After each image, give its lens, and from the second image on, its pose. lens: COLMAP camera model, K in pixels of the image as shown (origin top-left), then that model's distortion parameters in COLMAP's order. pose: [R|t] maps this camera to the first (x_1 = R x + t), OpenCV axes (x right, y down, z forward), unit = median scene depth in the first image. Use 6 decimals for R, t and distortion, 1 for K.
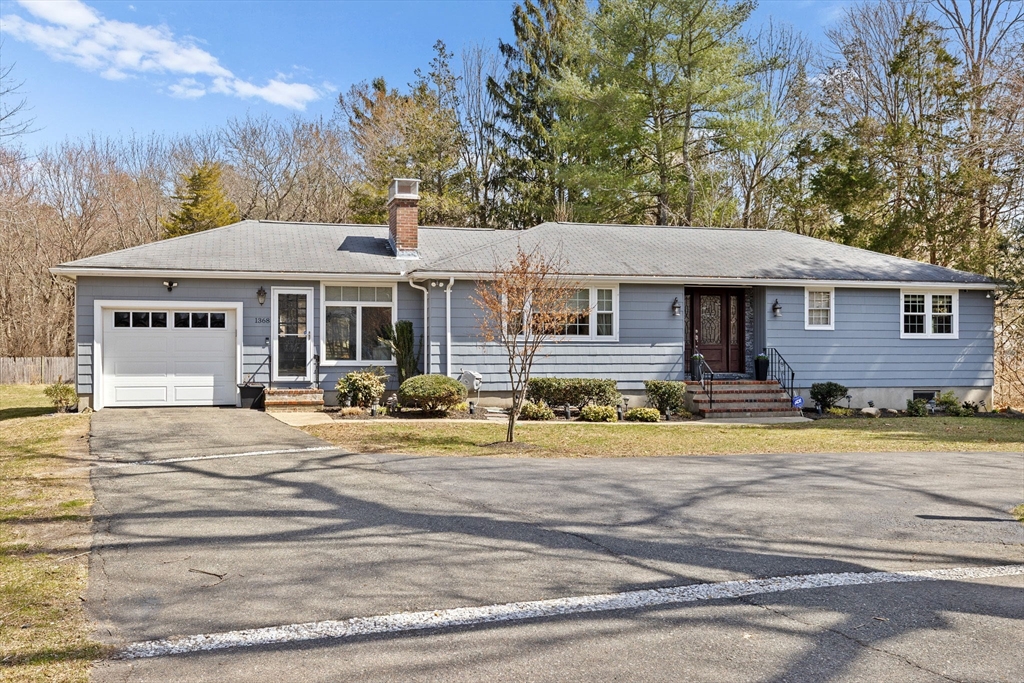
lens RADIAL K [[981.1, 0, 513.8], [0, 981.1, 342.9], [0, 0, 1]] dist [0.004164, 0.042702]
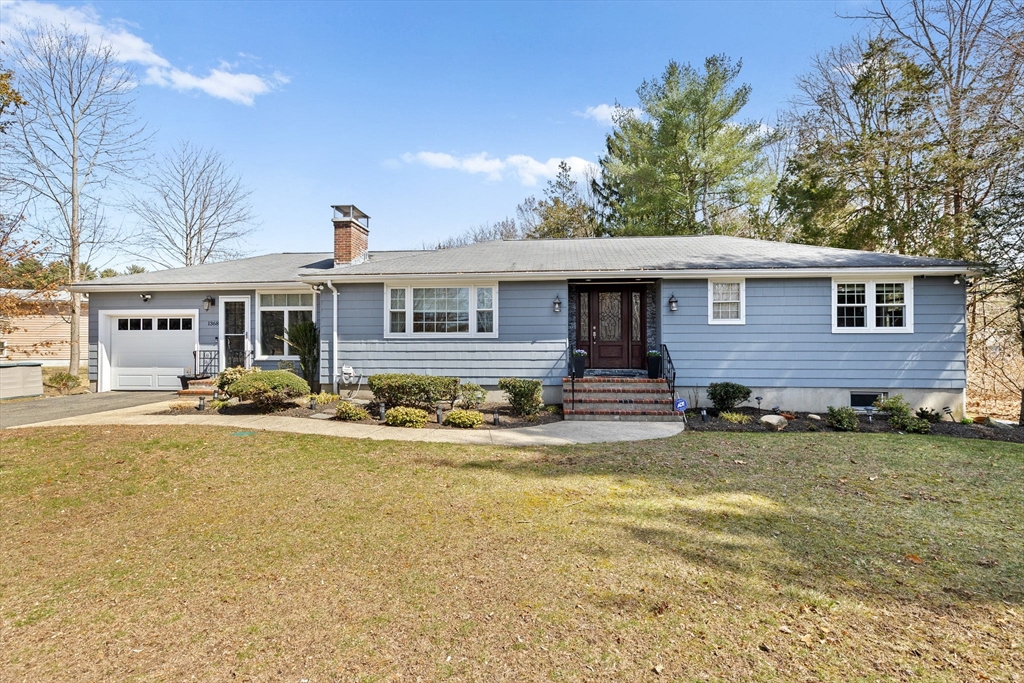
lens RADIAL K [[461.6, 0, 513.7], [0, 461.6, 342.0], [0, 0, 1]] dist [-0.012804, 0.008372]
pose [[0.939608, -0.005129, -0.342214, 0.274238], [0.003982, 0.999984, -0.004054, 0.004265], [0.342229, 0.002447, 0.939613, 0.527902]]
